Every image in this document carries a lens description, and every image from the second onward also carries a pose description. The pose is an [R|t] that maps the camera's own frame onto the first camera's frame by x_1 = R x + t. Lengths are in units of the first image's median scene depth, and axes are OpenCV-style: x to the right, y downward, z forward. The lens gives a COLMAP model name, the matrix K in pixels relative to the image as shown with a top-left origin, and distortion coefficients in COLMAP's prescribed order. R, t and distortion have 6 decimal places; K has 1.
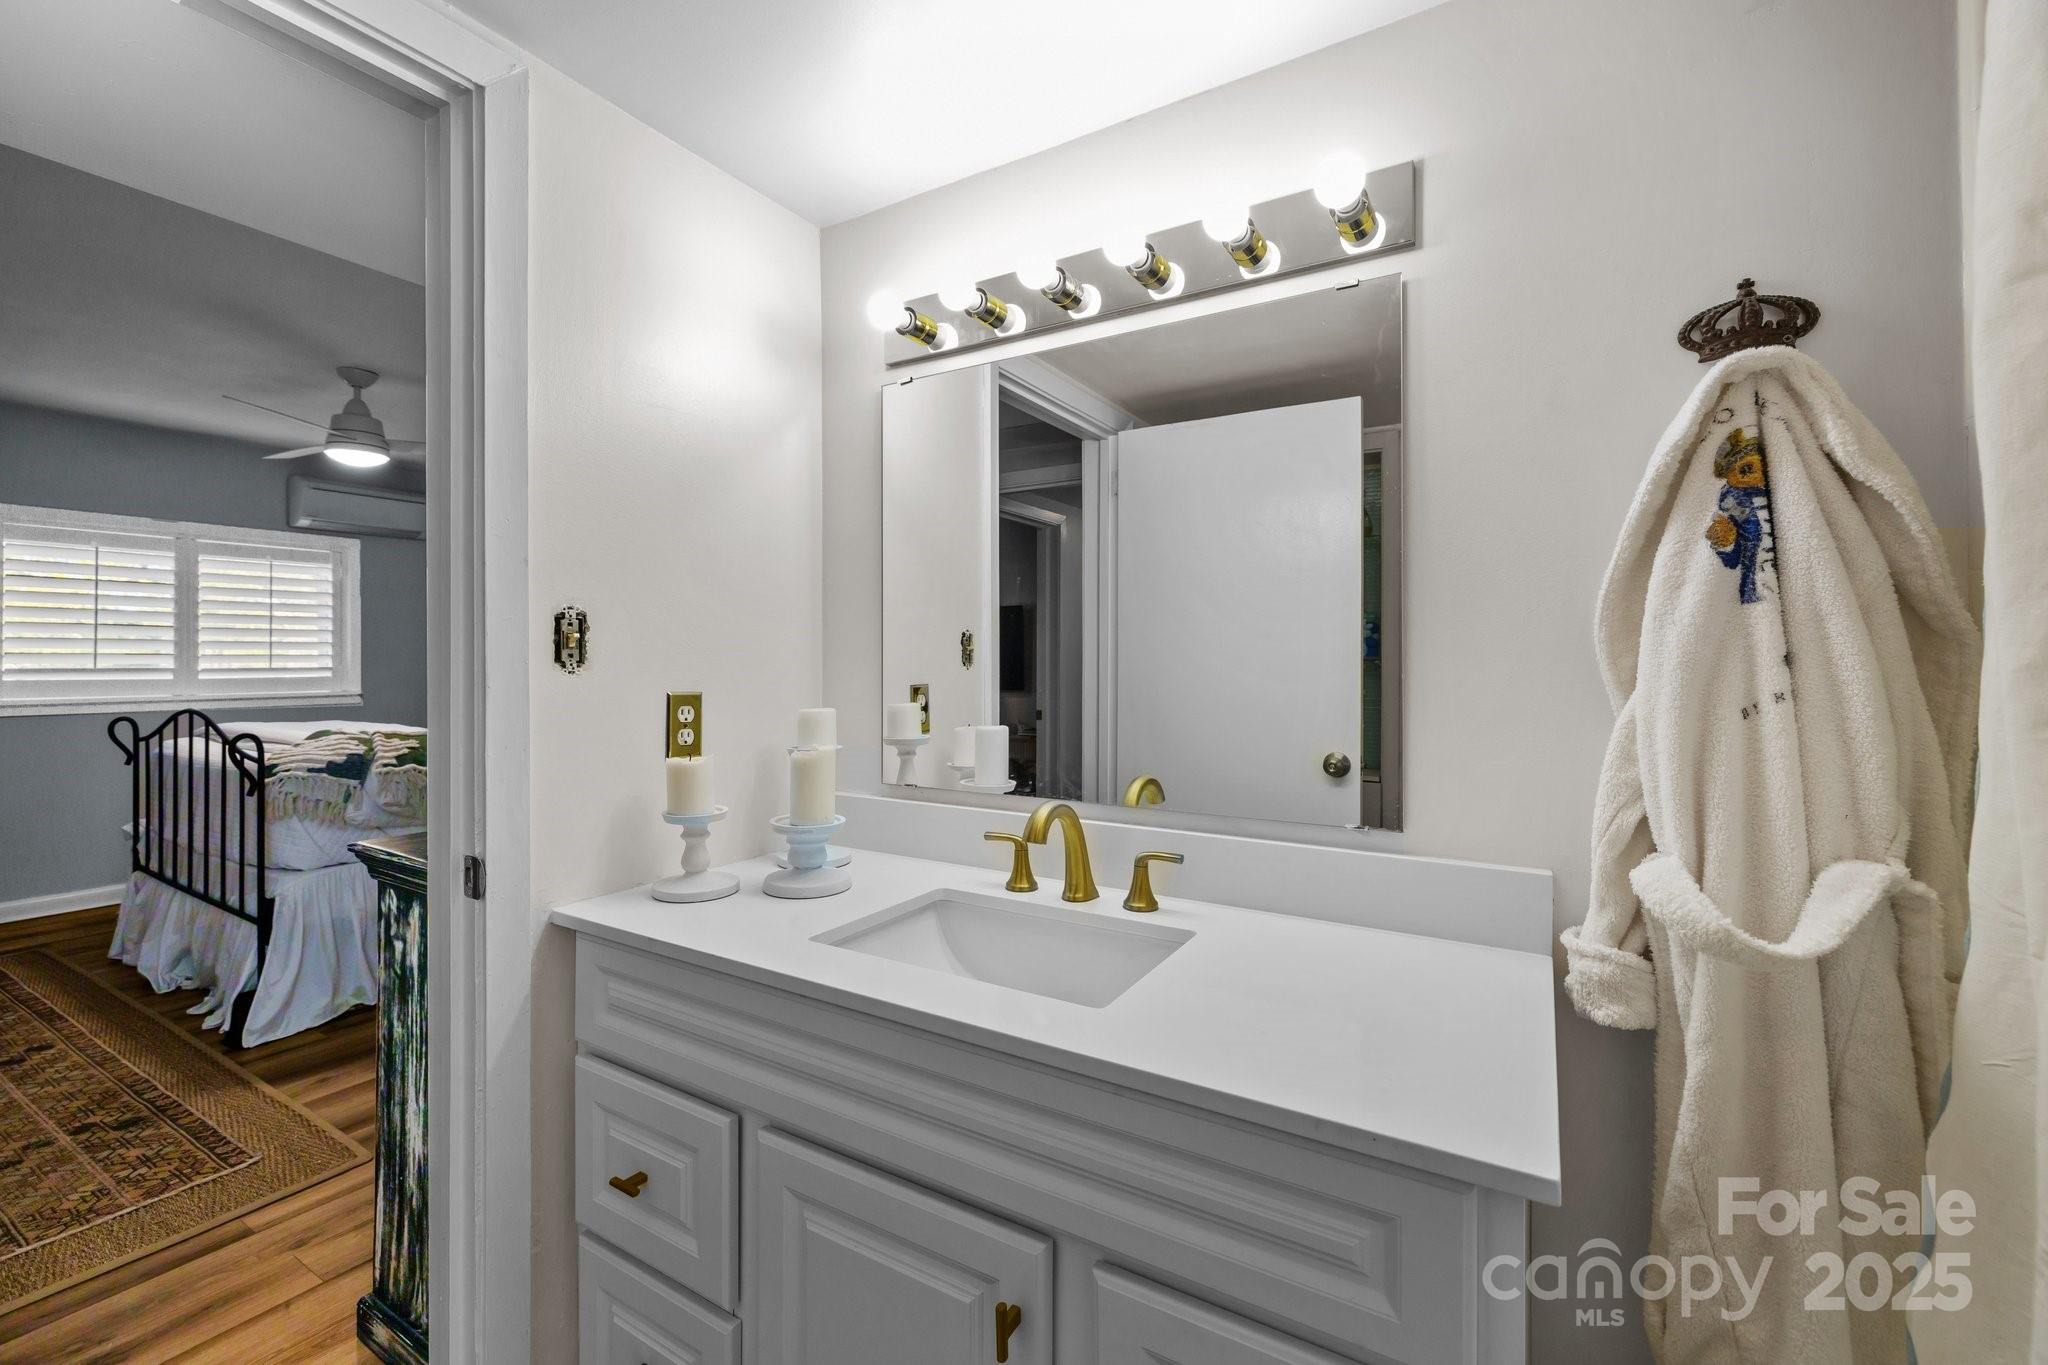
lens RADIAL K [[882.8, 0, 1024.5], [0, 882.8, 664.1], [0, 0, 1]] dist [0.003842, -0.000695]
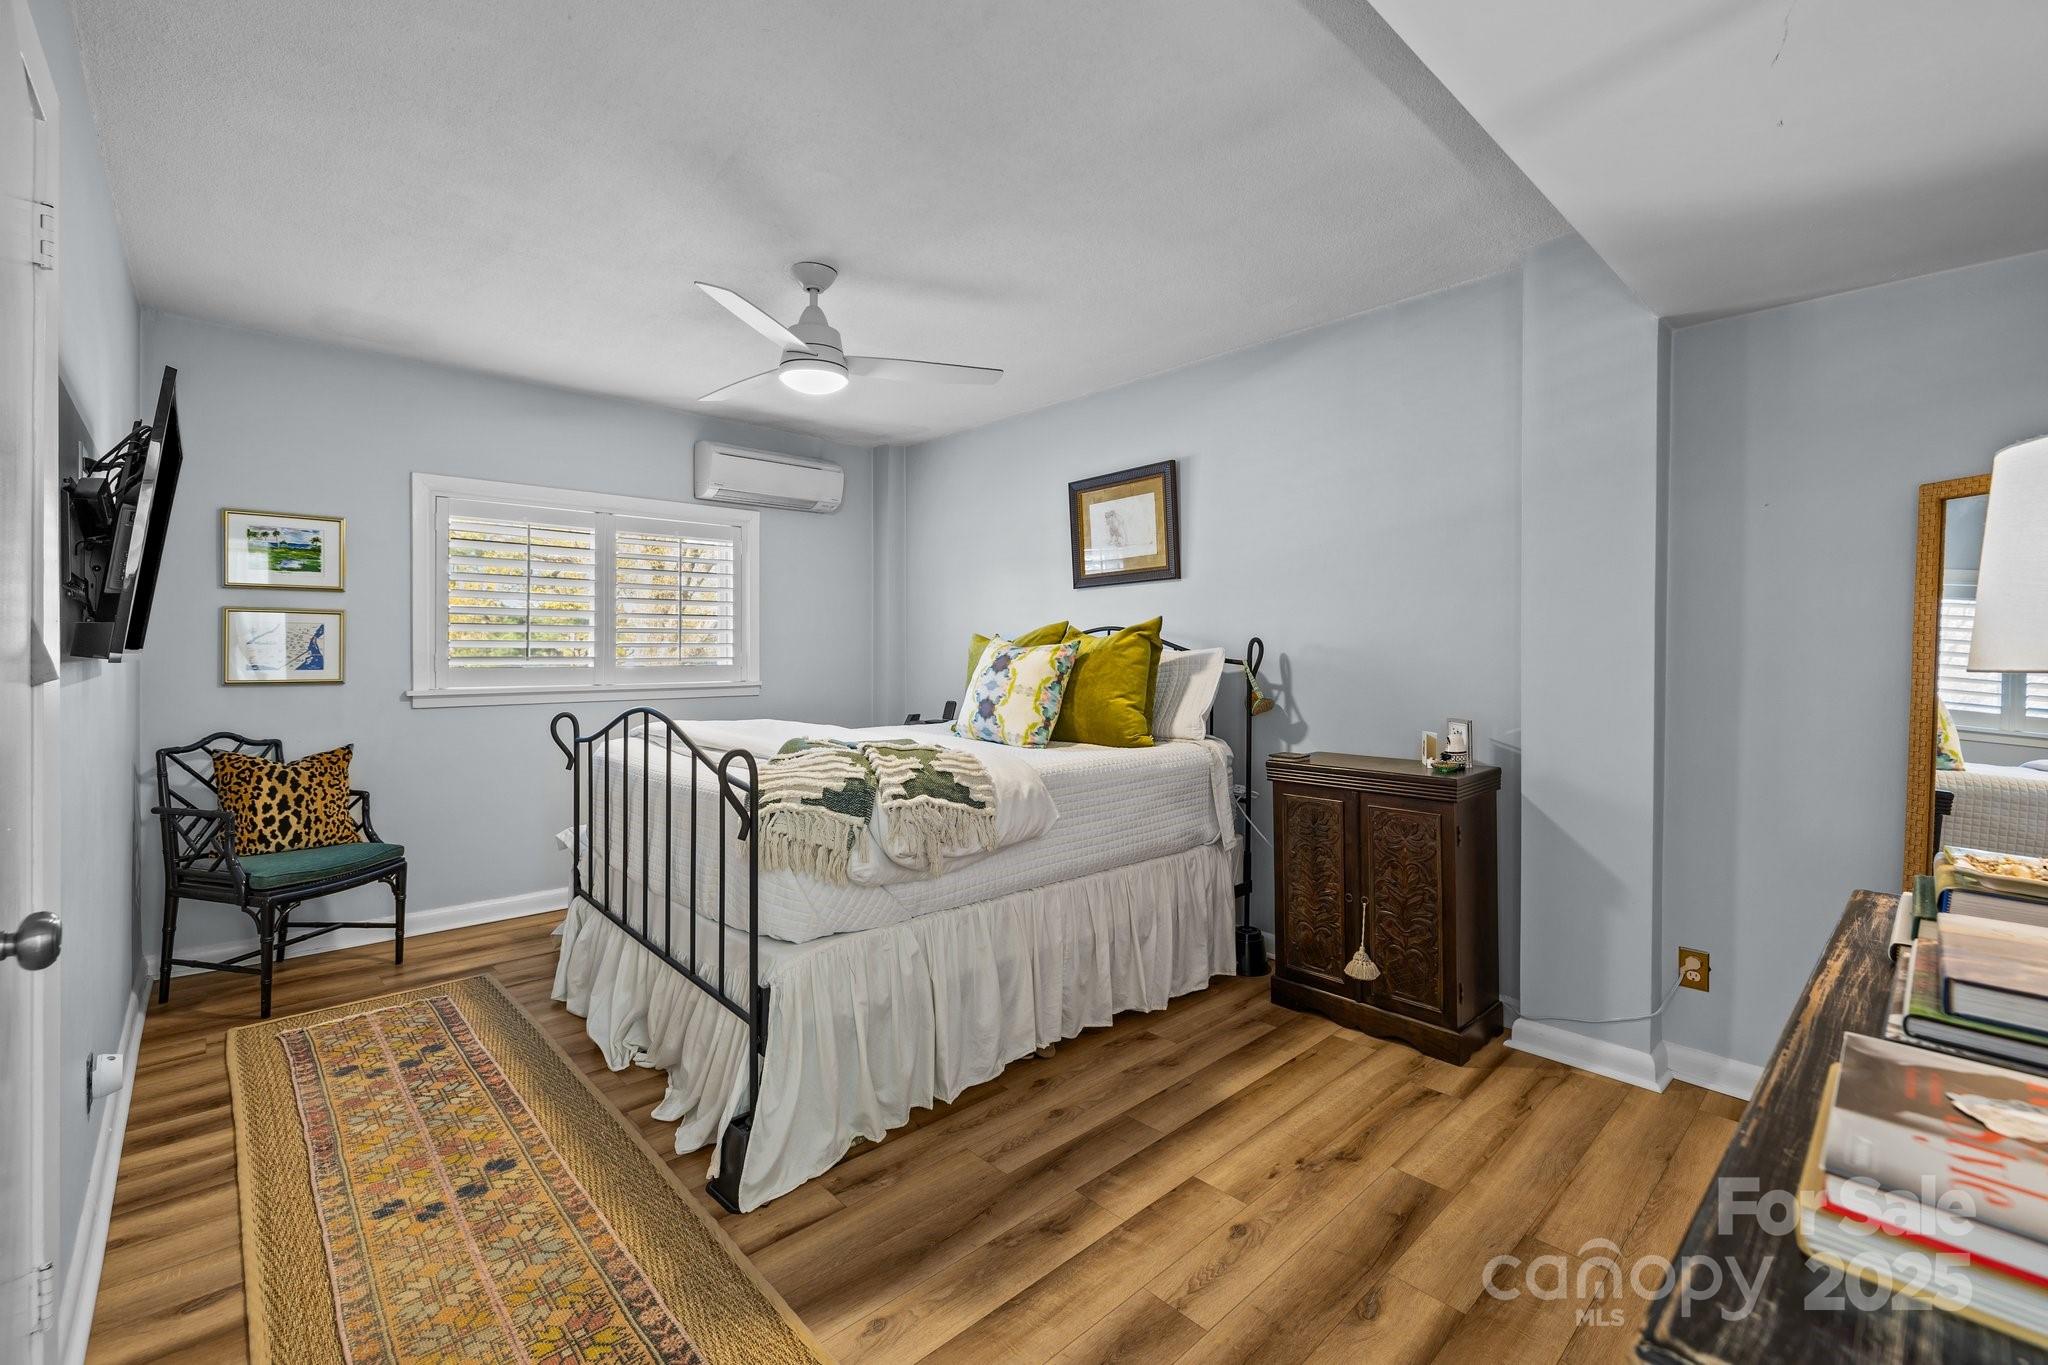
lens RADIAL K [[882.8, 0, 1019.4], [0, 882.8, 668.4], [0, 0, 1]] dist [0.003842, -0.000695]
pose [[0.963246, 0.010907, -0.268398, -0.440753], [-0.007555, 0.999880, 0.013520, 0.004522], [0.268513, -0.010996, 0.963213, 0.360738]]
